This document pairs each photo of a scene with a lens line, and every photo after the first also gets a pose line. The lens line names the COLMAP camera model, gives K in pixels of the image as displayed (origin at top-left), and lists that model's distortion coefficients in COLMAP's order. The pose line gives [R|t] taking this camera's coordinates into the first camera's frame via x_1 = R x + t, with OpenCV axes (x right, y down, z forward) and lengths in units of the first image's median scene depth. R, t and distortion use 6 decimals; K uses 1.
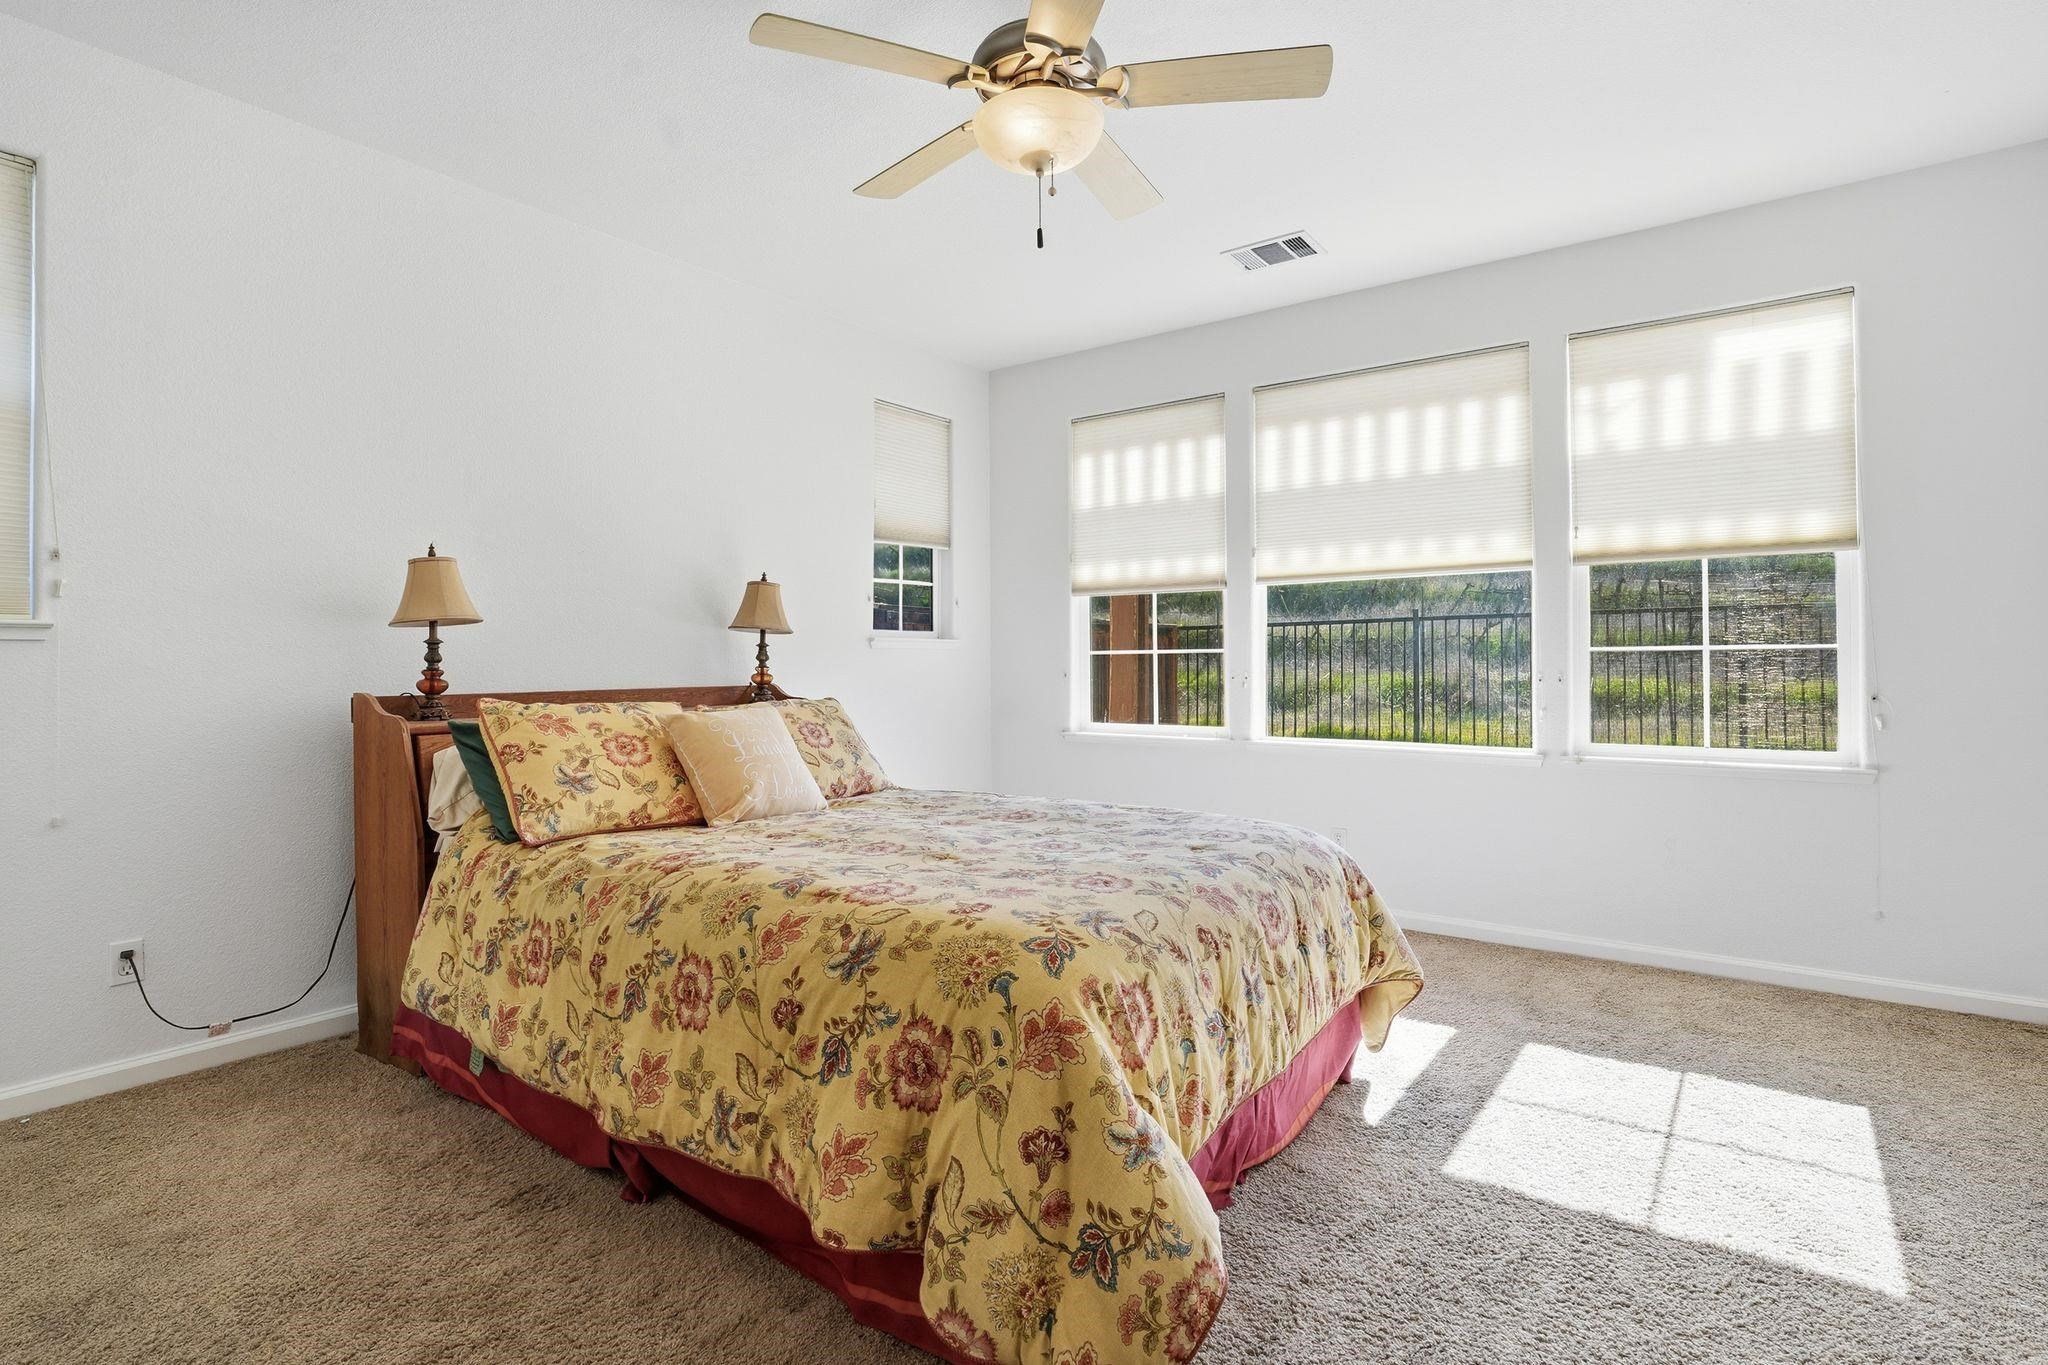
lens RADIAL K [[993.6, 0, 1015.8], [0, 993.6, 668.9], [0, 0, 1]] dist [-0.053242, 0.009929]
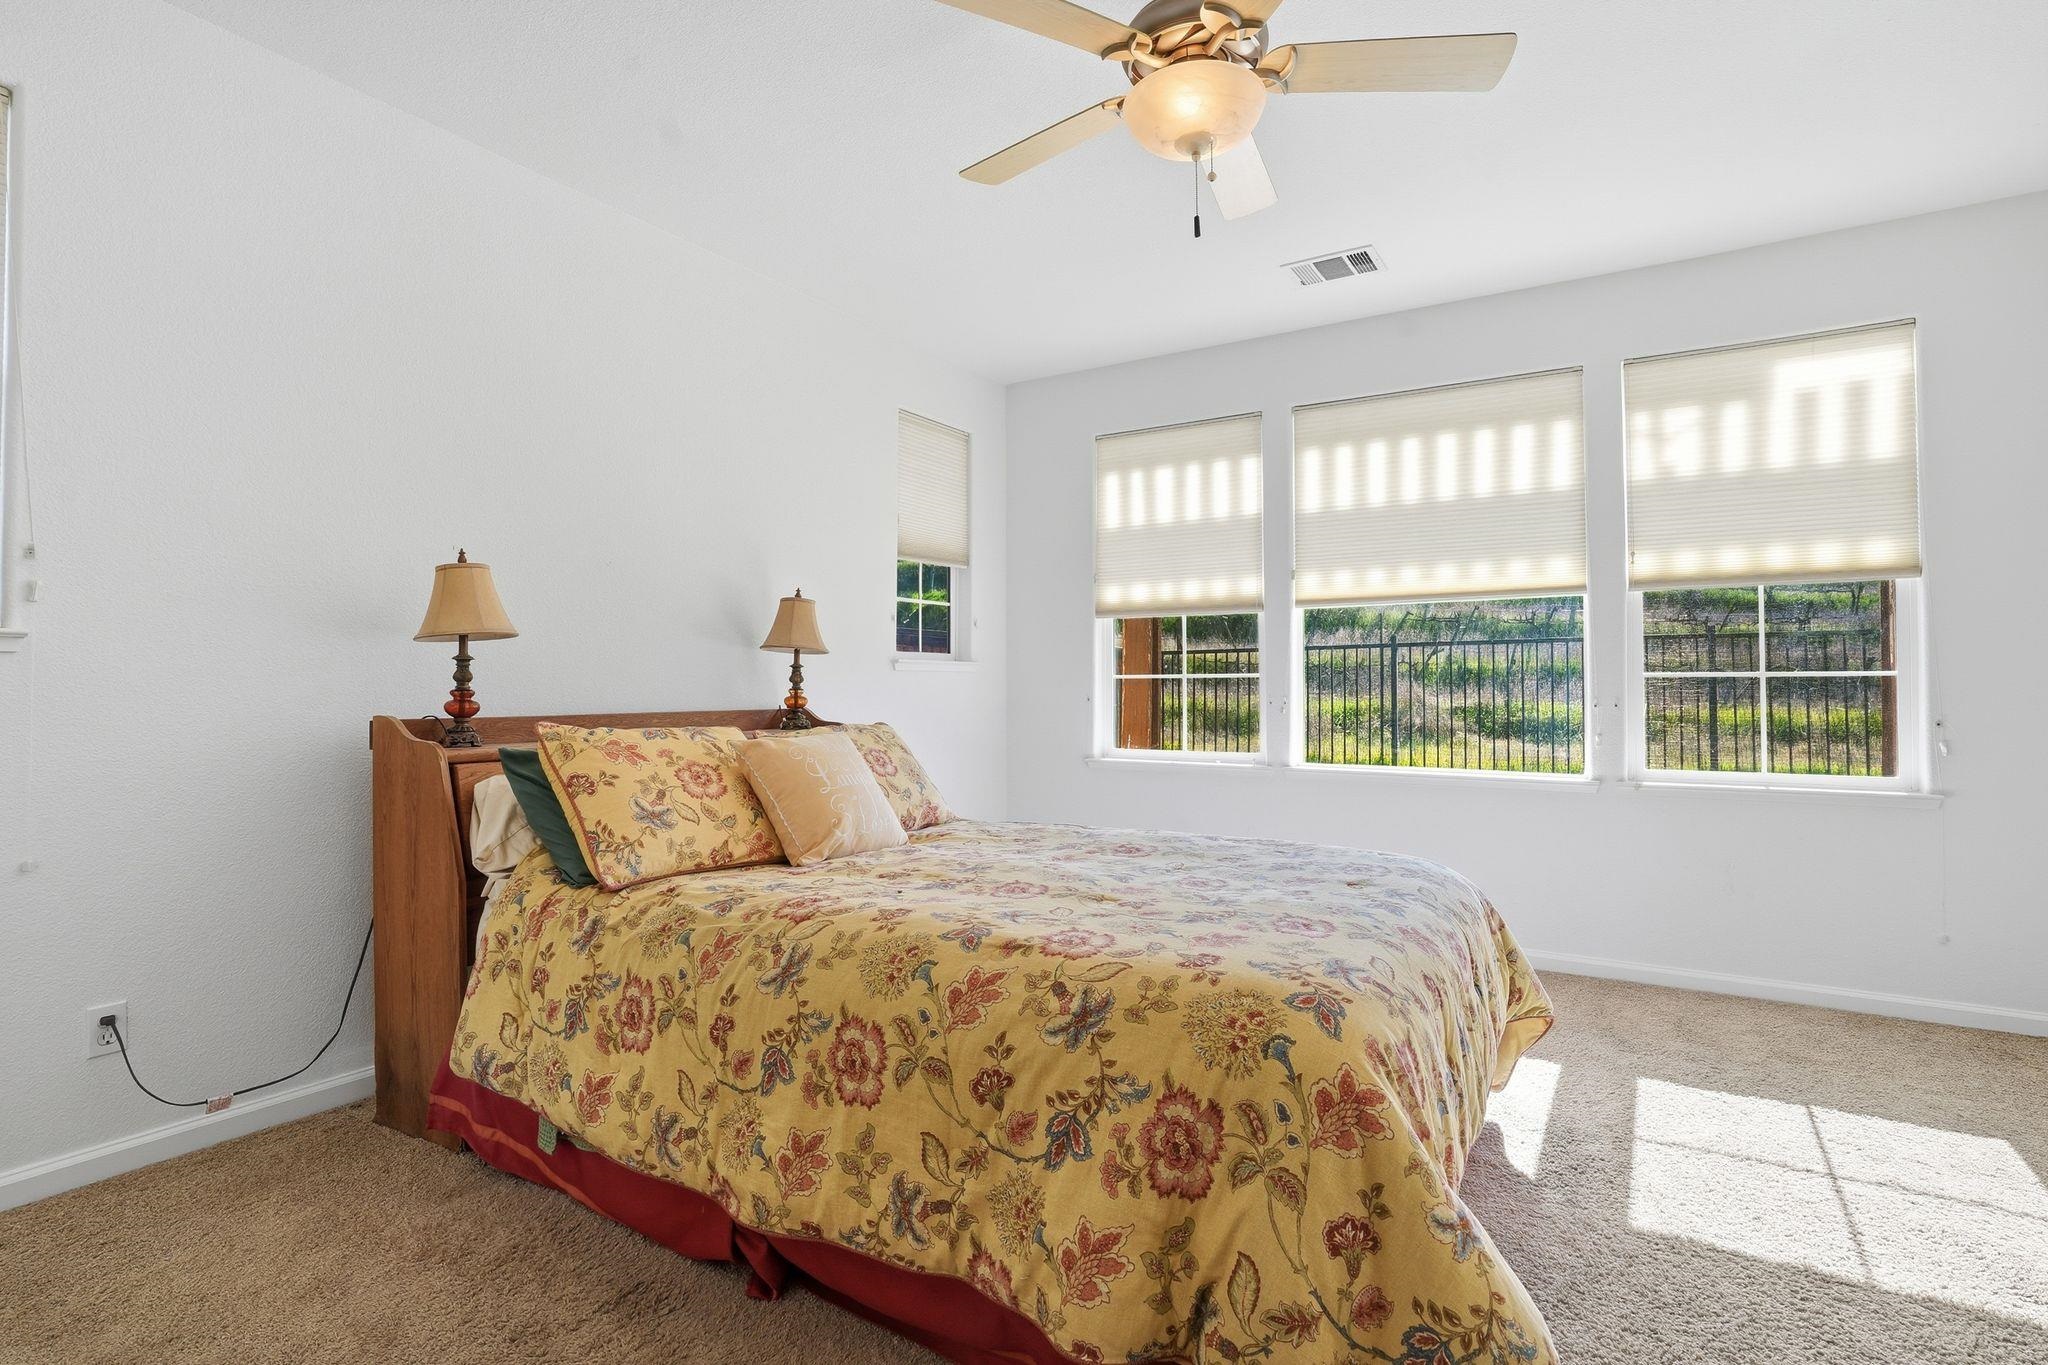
lens RADIAL K [[993.6, 0, 1026.3], [0, 993.6, 683.6], [0, 0, 1]] dist [-0.053242, 0.009929]
pose [[0.997130, 0.004742, 0.075560, -0.172015], [-0.003950, 0.999936, -0.010633, 0.002700], [-0.075606, 0.010304, 0.997085, 0.081624]]
